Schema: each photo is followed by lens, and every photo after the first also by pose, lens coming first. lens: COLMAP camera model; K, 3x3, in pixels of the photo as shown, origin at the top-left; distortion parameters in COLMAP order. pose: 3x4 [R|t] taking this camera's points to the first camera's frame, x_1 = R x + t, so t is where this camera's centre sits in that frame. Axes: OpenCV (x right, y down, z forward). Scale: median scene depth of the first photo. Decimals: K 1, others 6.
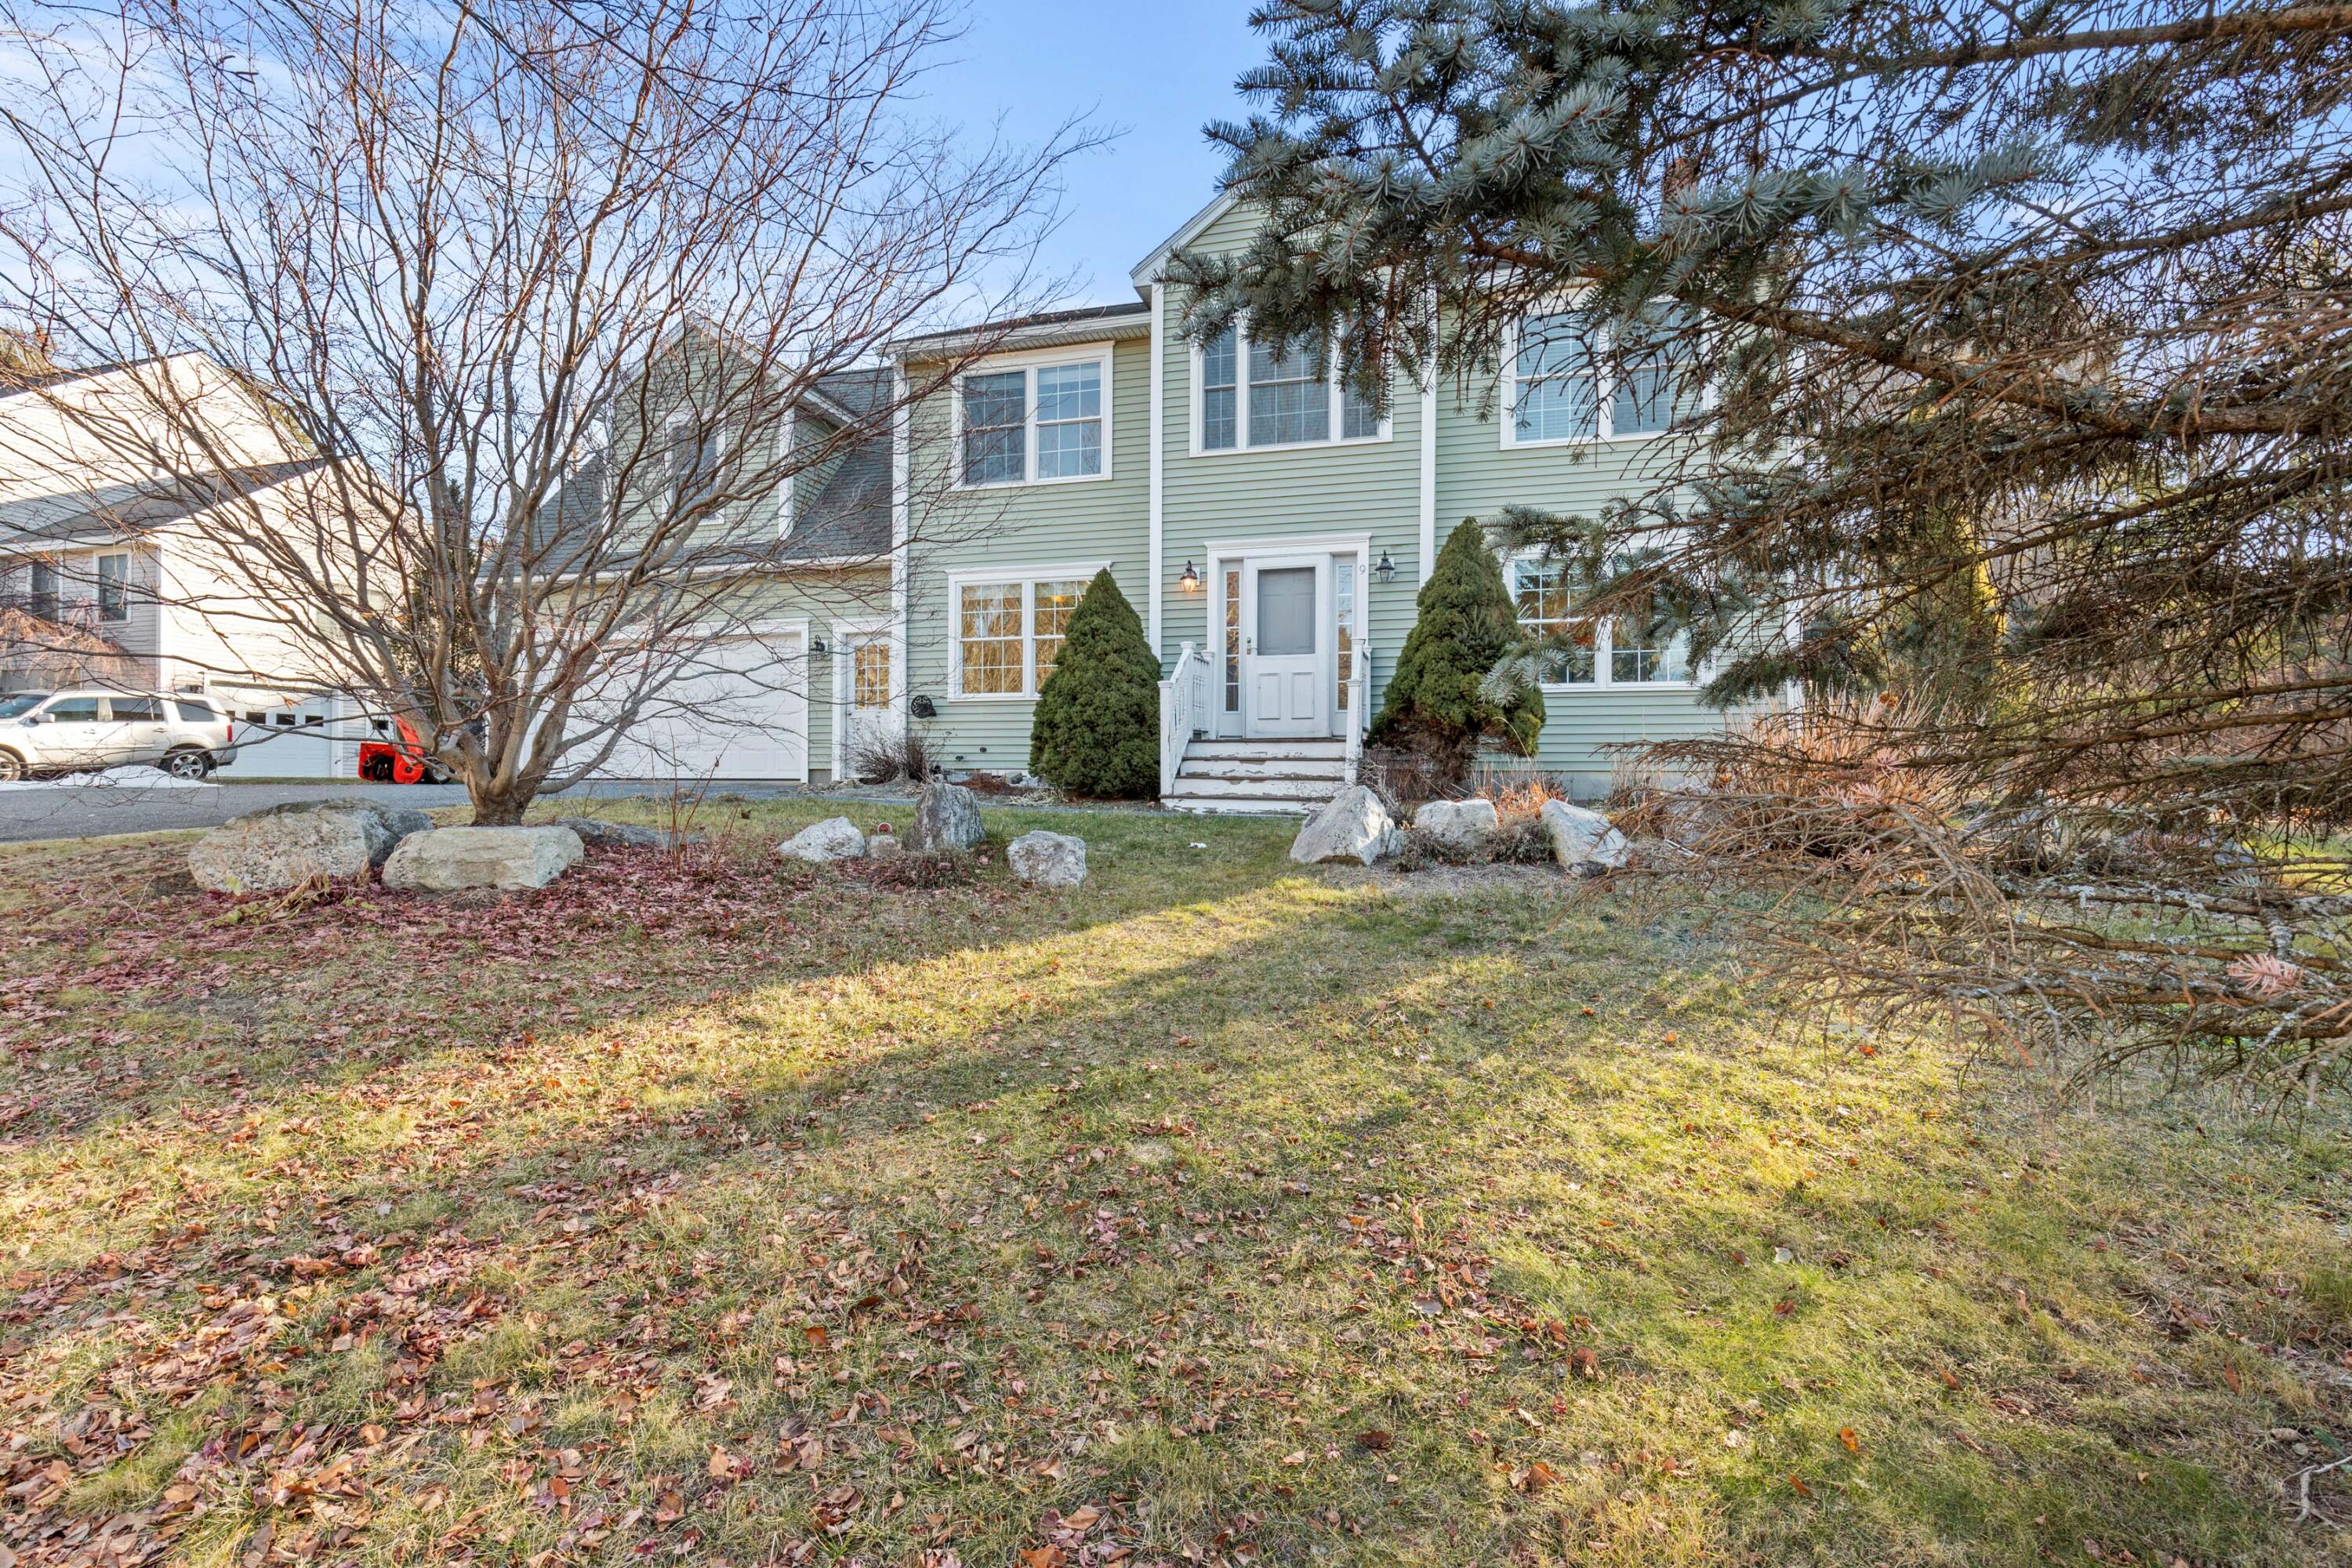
lens RADIAL K [[1059.9, 0, 1160.6], [0, 1059.9, 771.4], [0, 0, 1]] dist [0.003509, -0.000020]
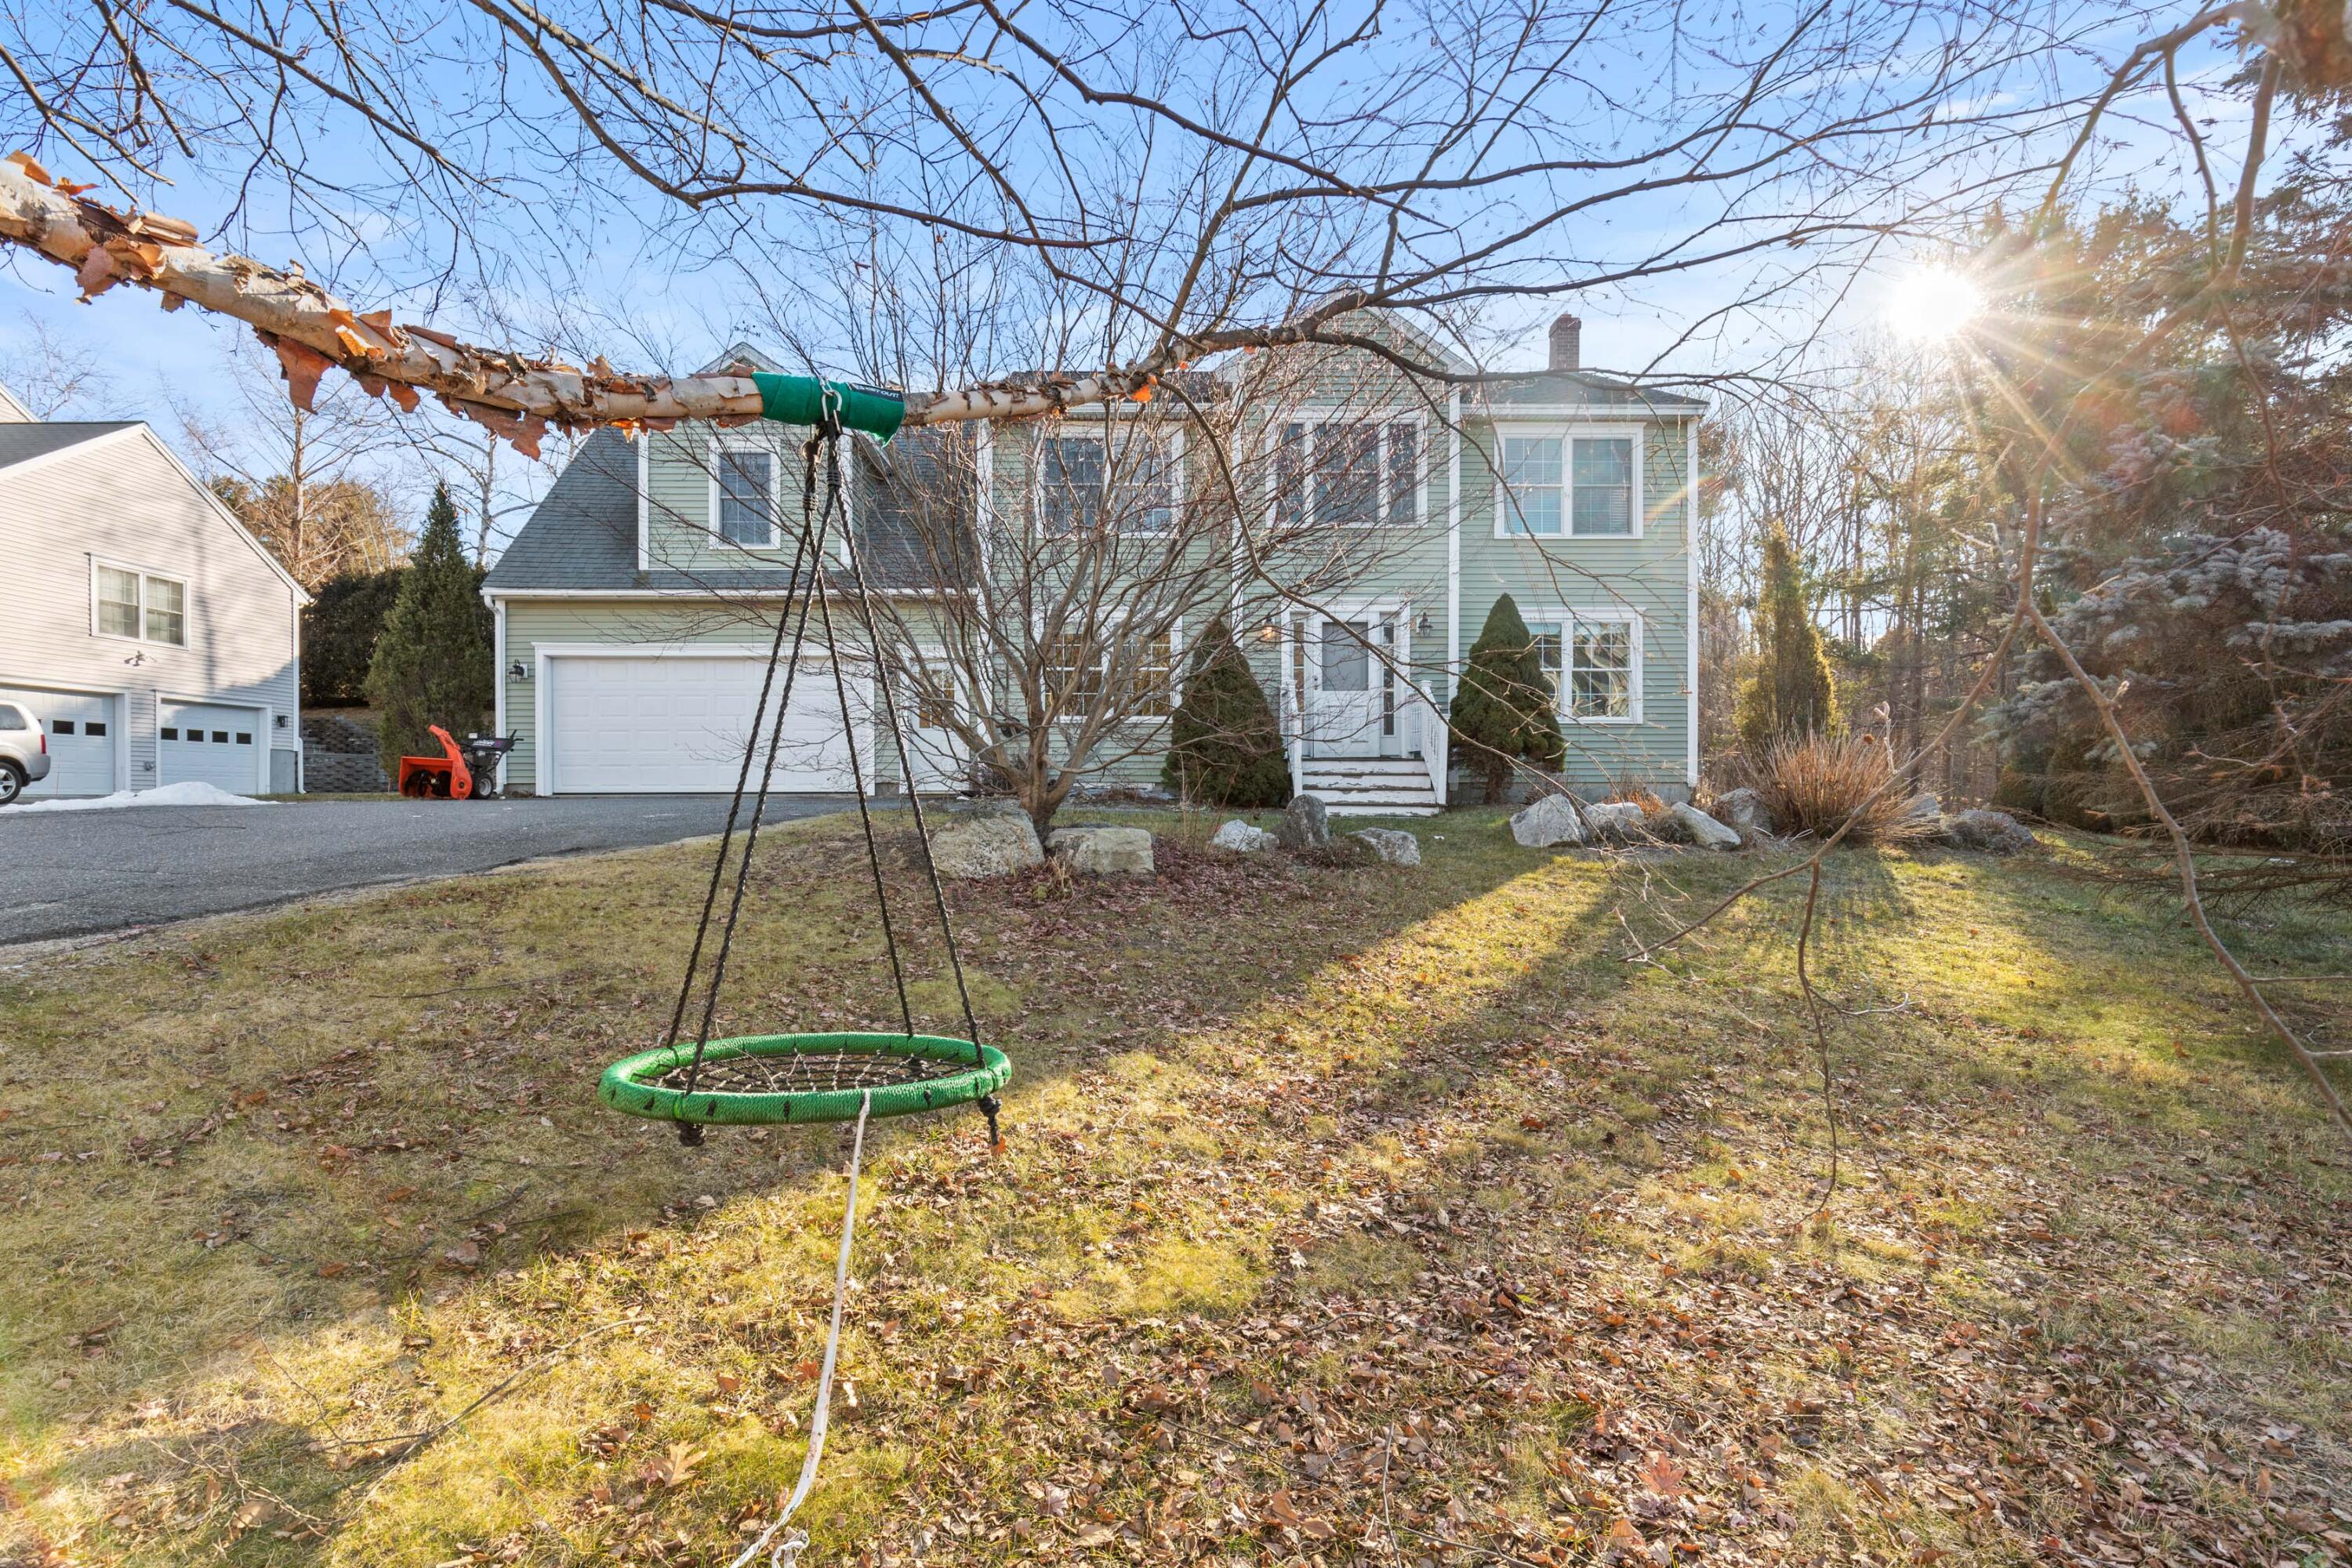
lens RADIAL K [[1059.9, 0, 1171.5], [0, 1059.9, 783.0], [0, 0, 1]] dist [0.003509, -0.000020]
pose [[0.958632, -0.003944, 0.284619, -0.431808], [0.003733, 0.999992, 0.001283, -0.002983], [-0.284622, -0.000167, 0.958640, -0.145367]]
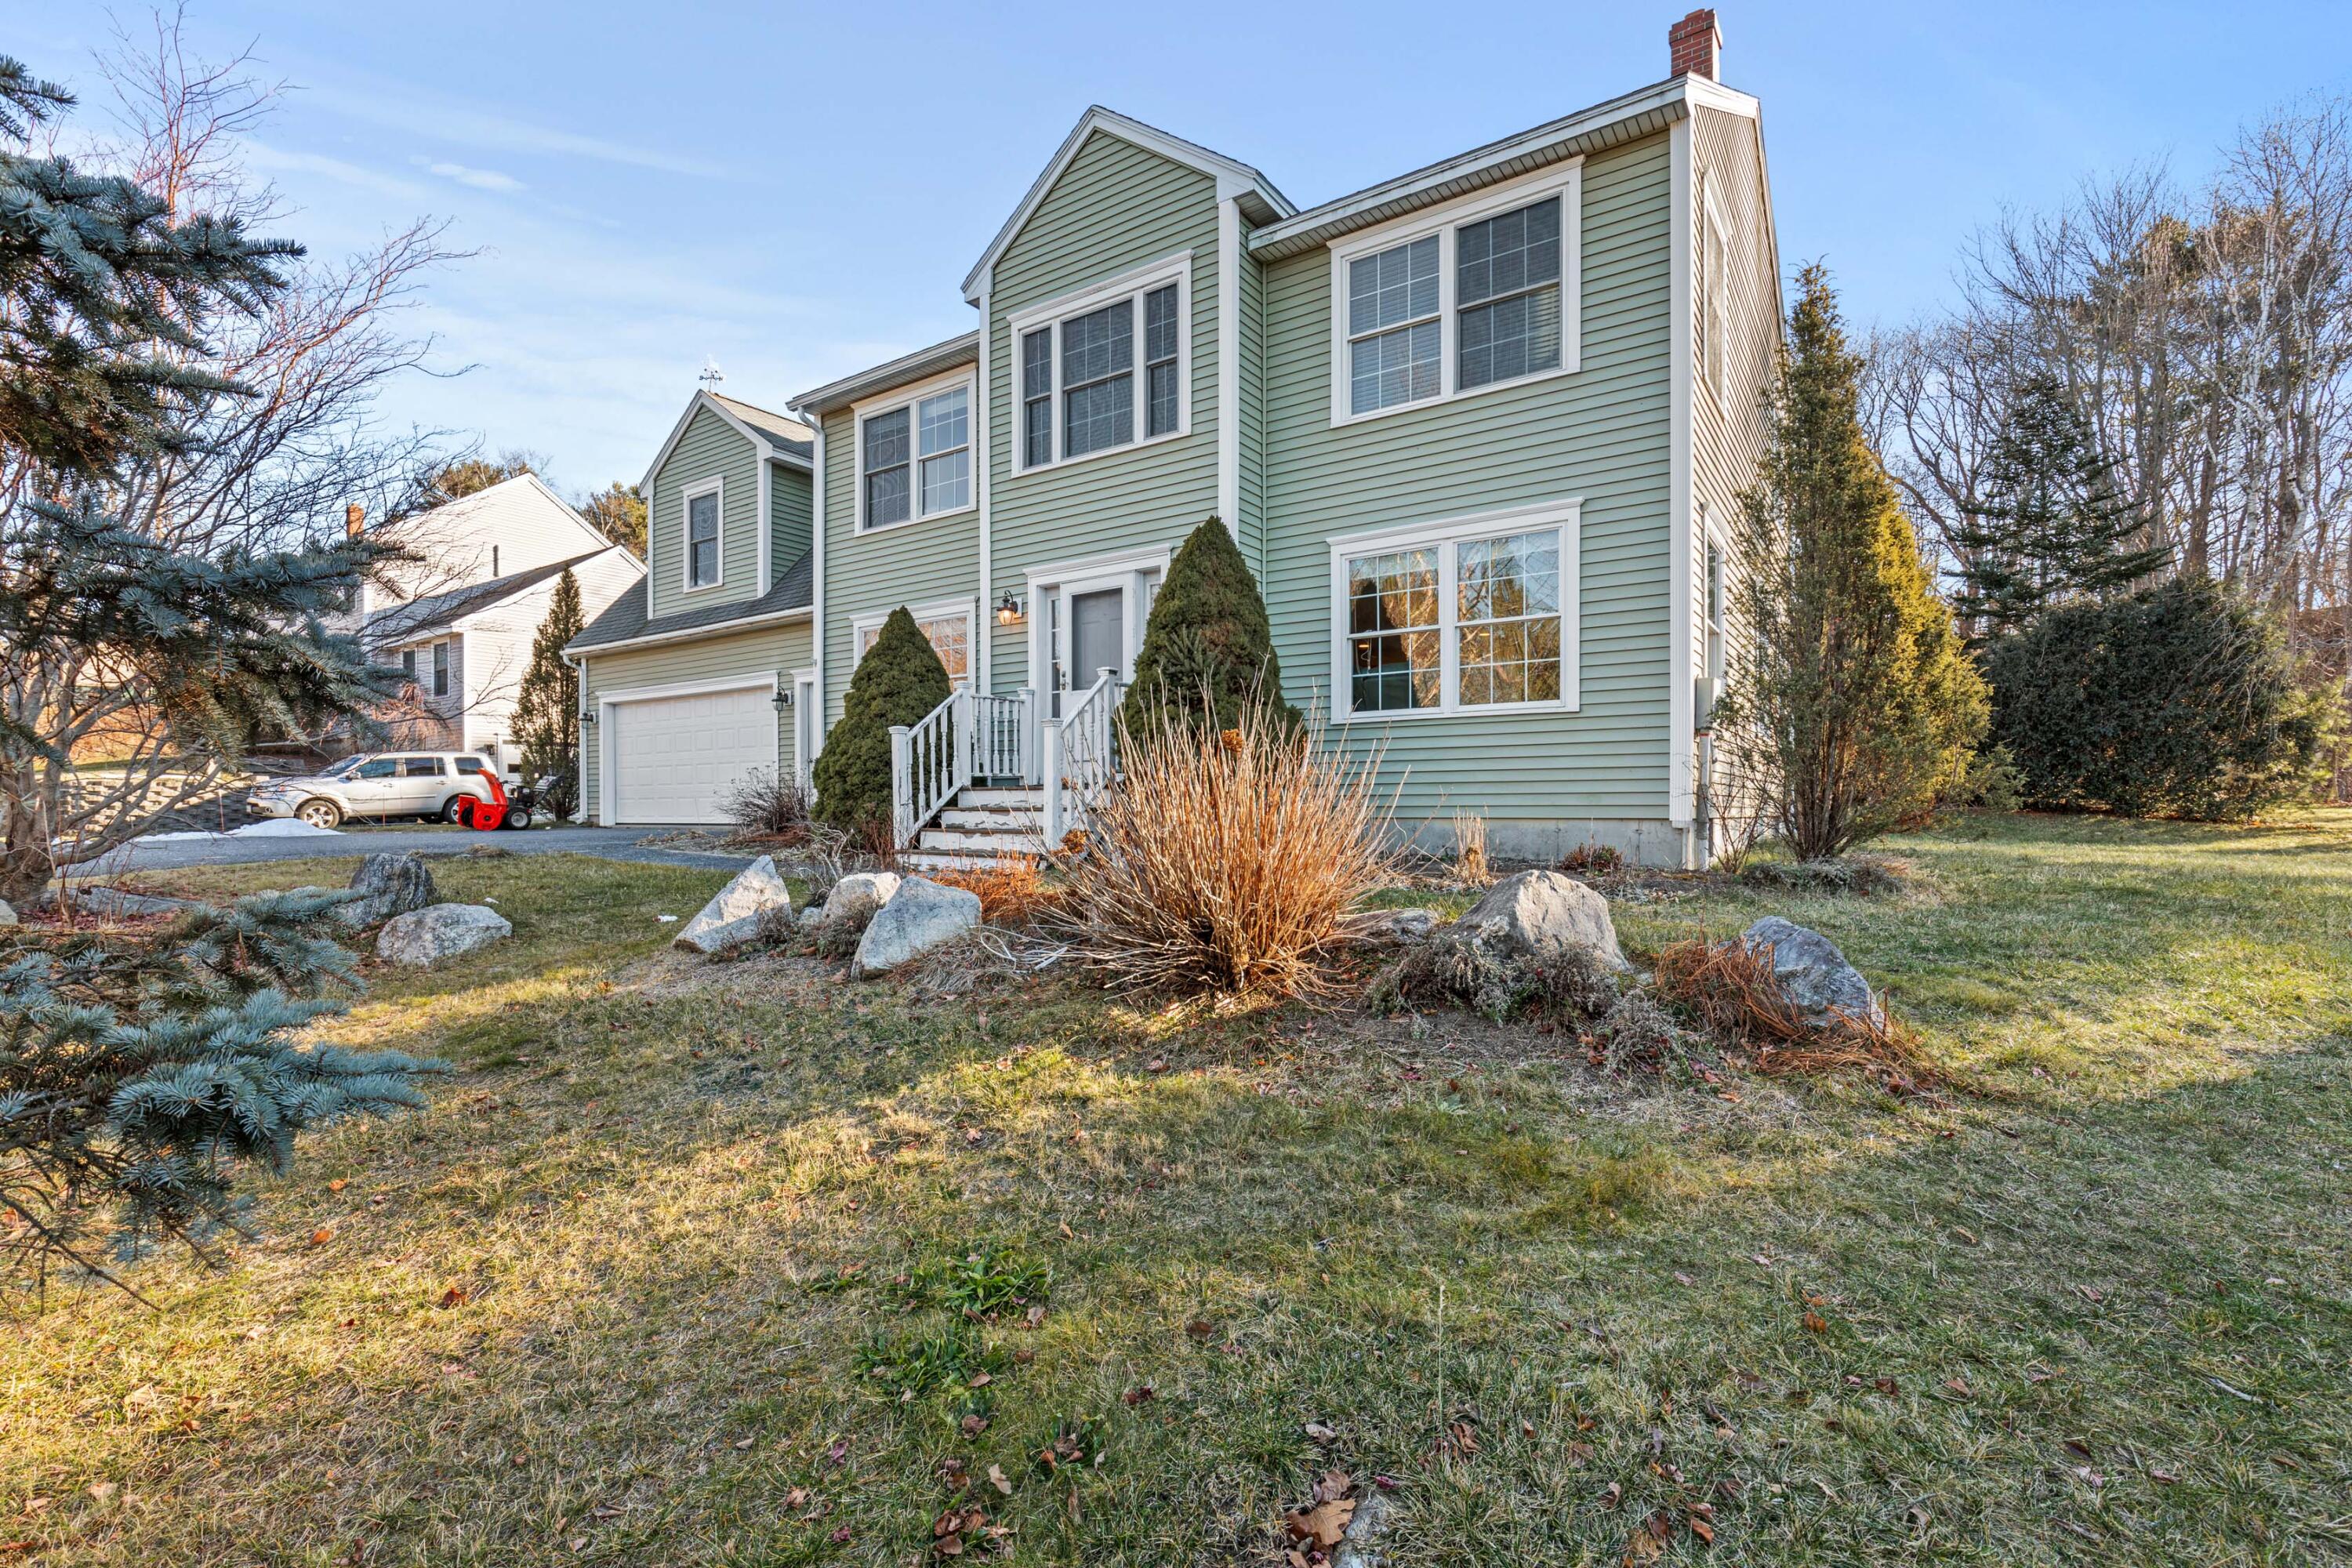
lens RADIAL K [[1059.9, 0, 1183.5], [0, 1059.9, 807.8], [0, 0, 1]] dist [0.003509, -0.000020]
pose [[0.945786, -0.007783, -0.324697, 0.467282], [0.010746, 0.999915, 0.007331, -0.015540], [0.324612, -0.010423, 0.945790, 0.175736]]
